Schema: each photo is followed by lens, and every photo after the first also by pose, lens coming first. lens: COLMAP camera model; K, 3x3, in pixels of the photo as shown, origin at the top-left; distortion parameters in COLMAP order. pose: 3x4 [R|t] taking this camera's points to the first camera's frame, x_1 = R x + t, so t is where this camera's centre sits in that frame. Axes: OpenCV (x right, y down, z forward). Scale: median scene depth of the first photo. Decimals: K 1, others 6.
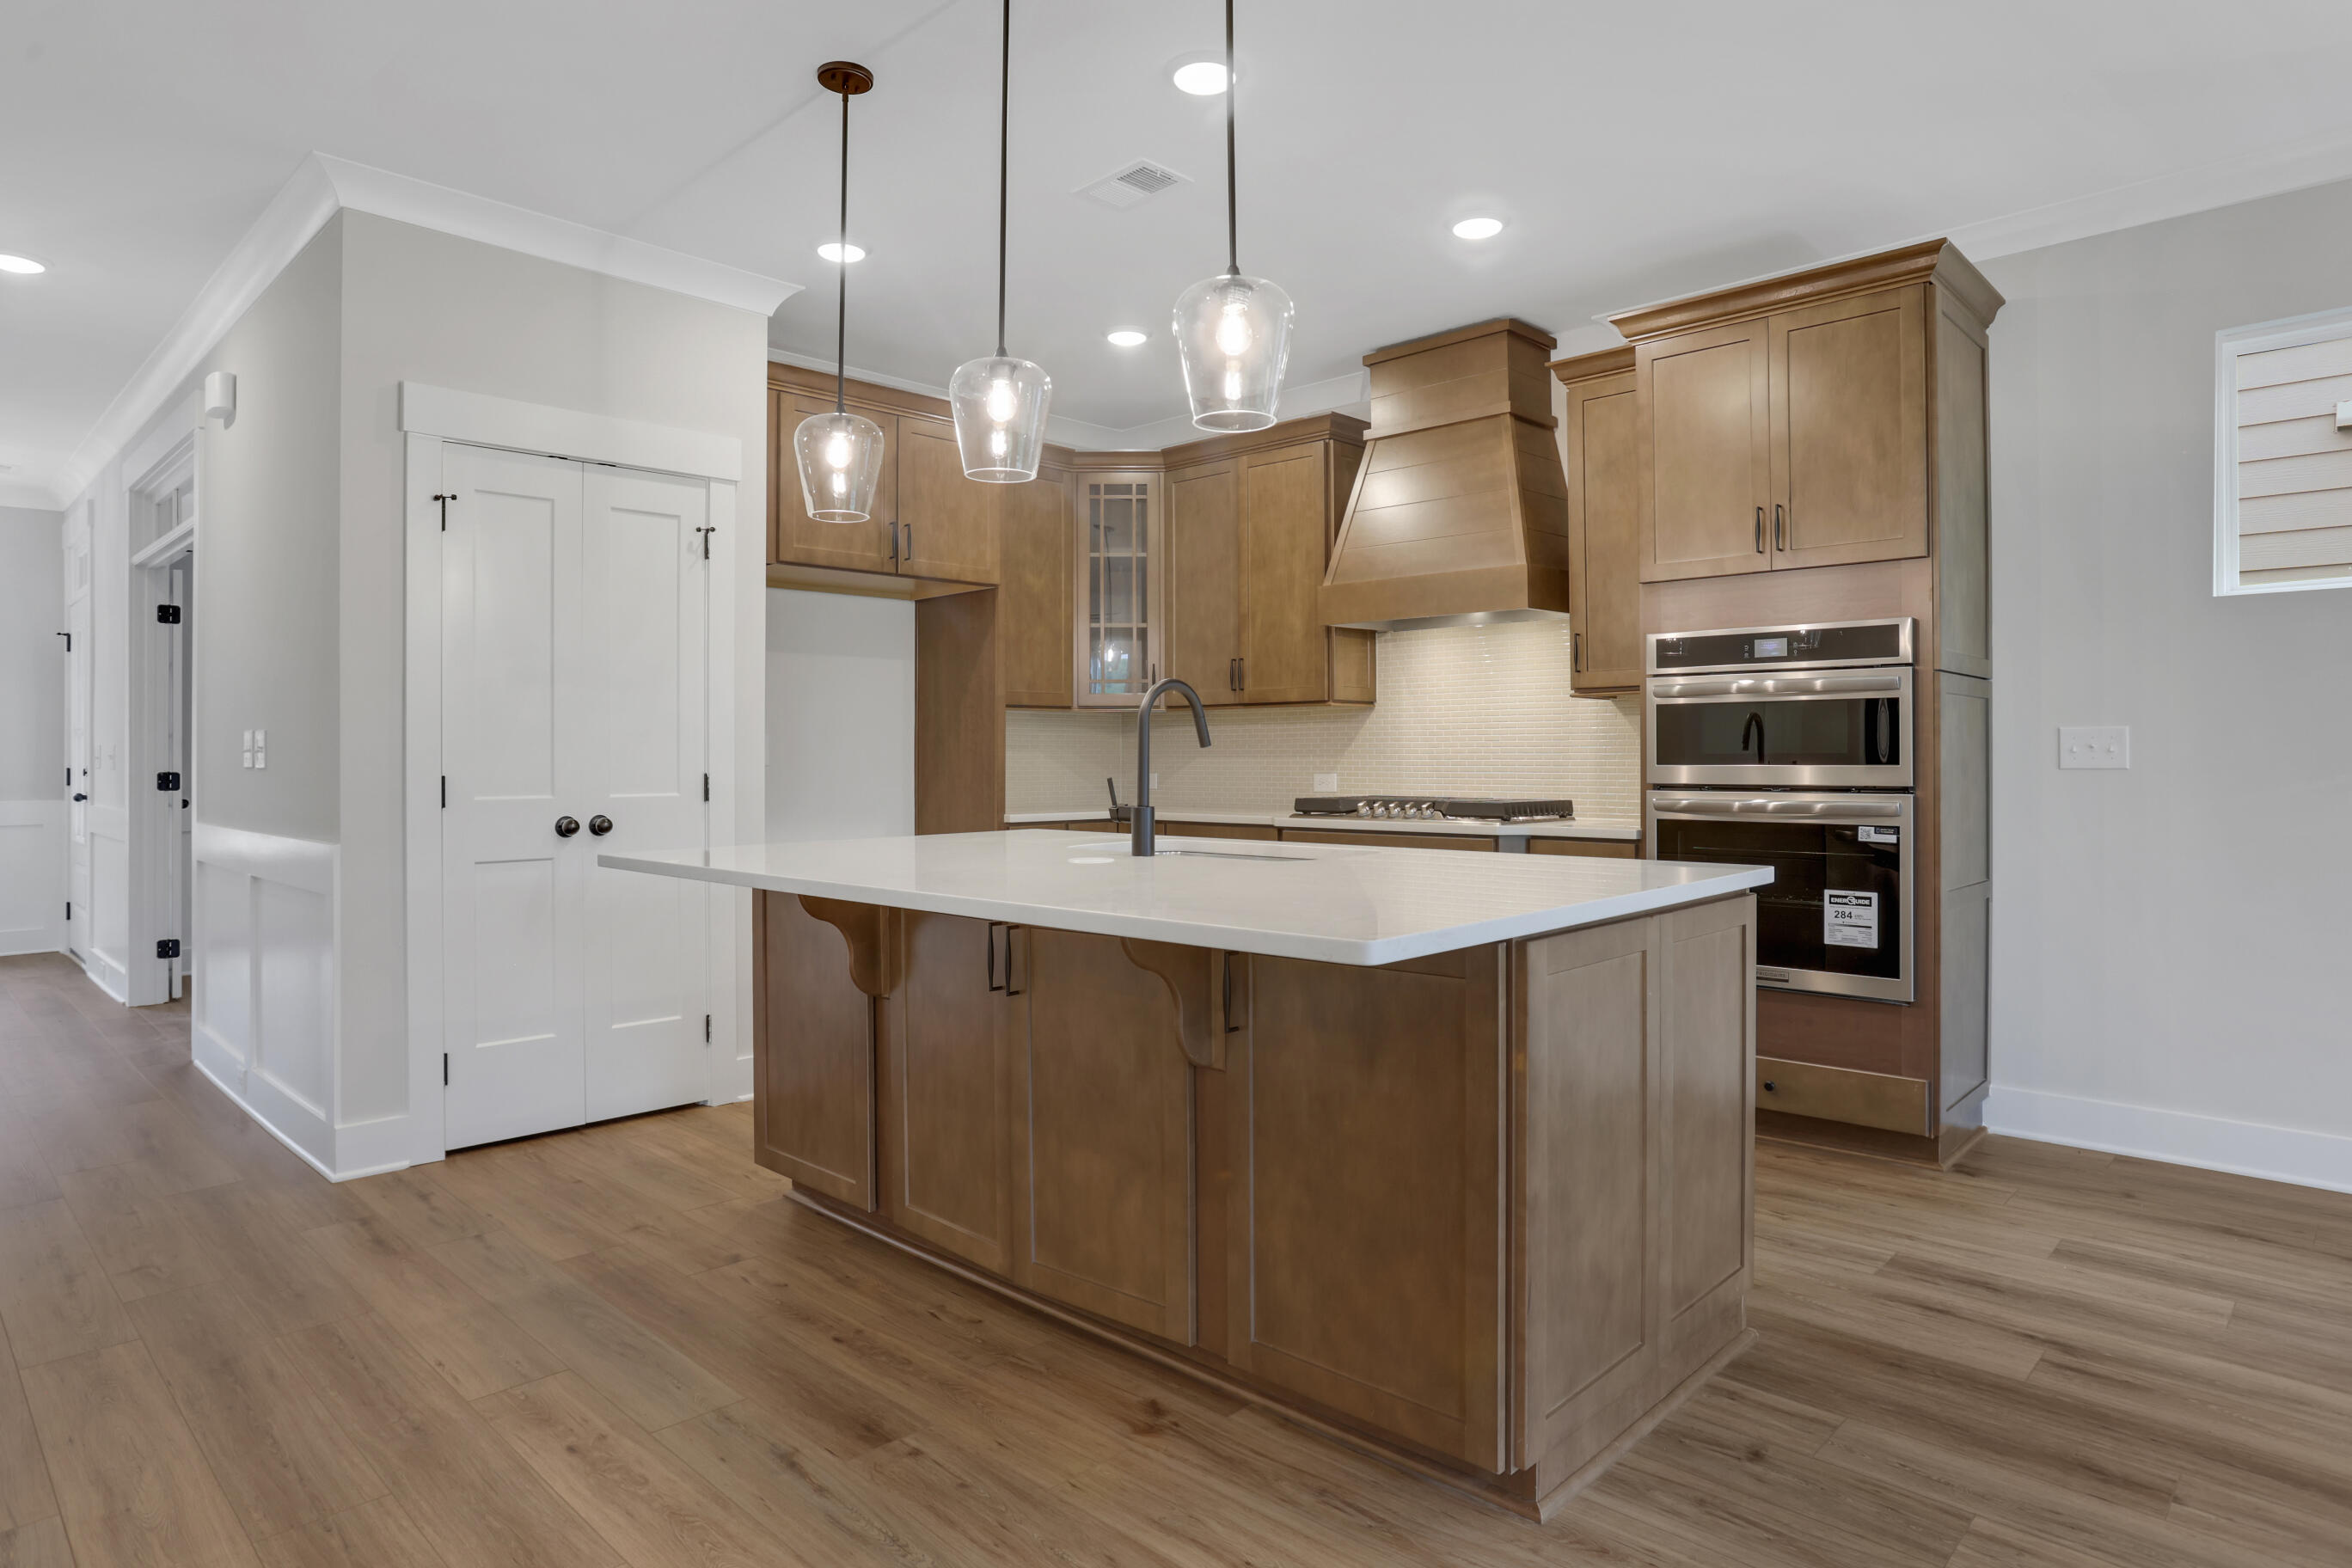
lens RADIAL K [[1313.3, 0, 1174.8], [0, 1313.3, 769.4], [0, 0, 1]] dist [-0.006717, -0.000305]
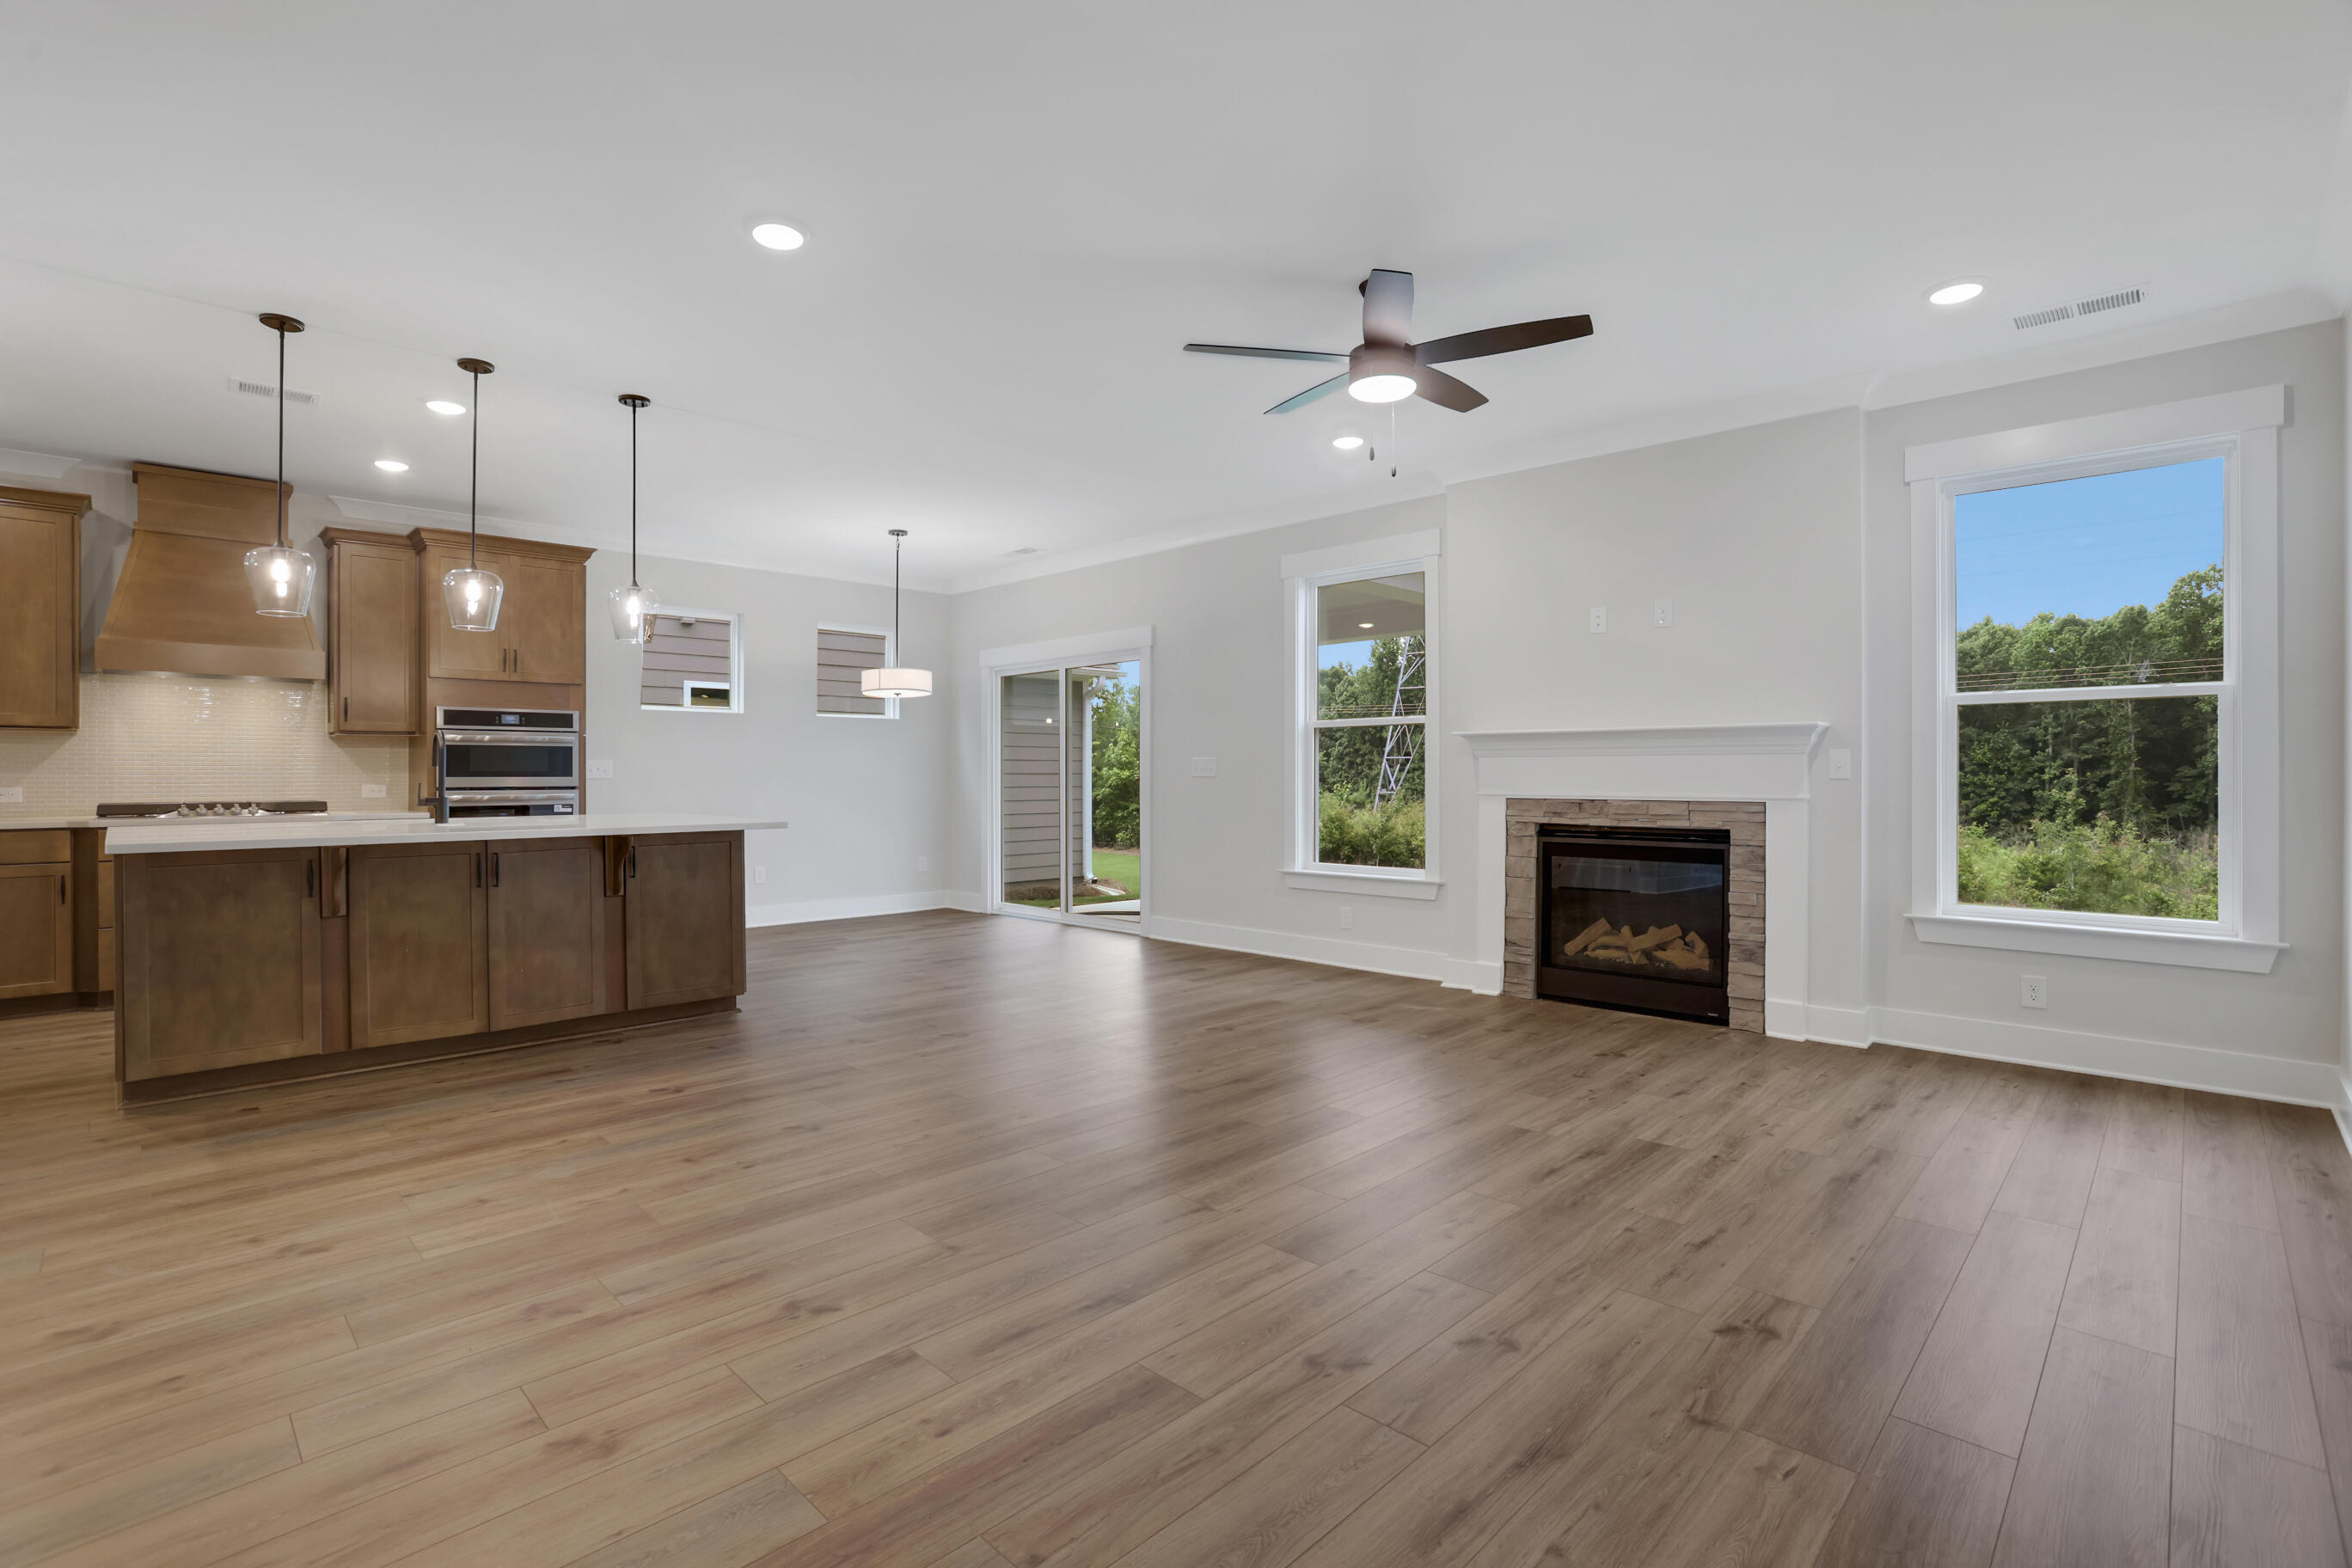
lens RADIAL K [[1082.4, 0, 1190.3], [0, 1082.4, 768.2], [0, 0, 1]] dist [-0.052615, -0.000083]
pose [[-0.003649, 0.006770, 0.999970, -1.277543], [0.013367, 0.999888, -0.006721, 0.009042], [-0.999904, 0.013342, -0.003739, -0.054080]]
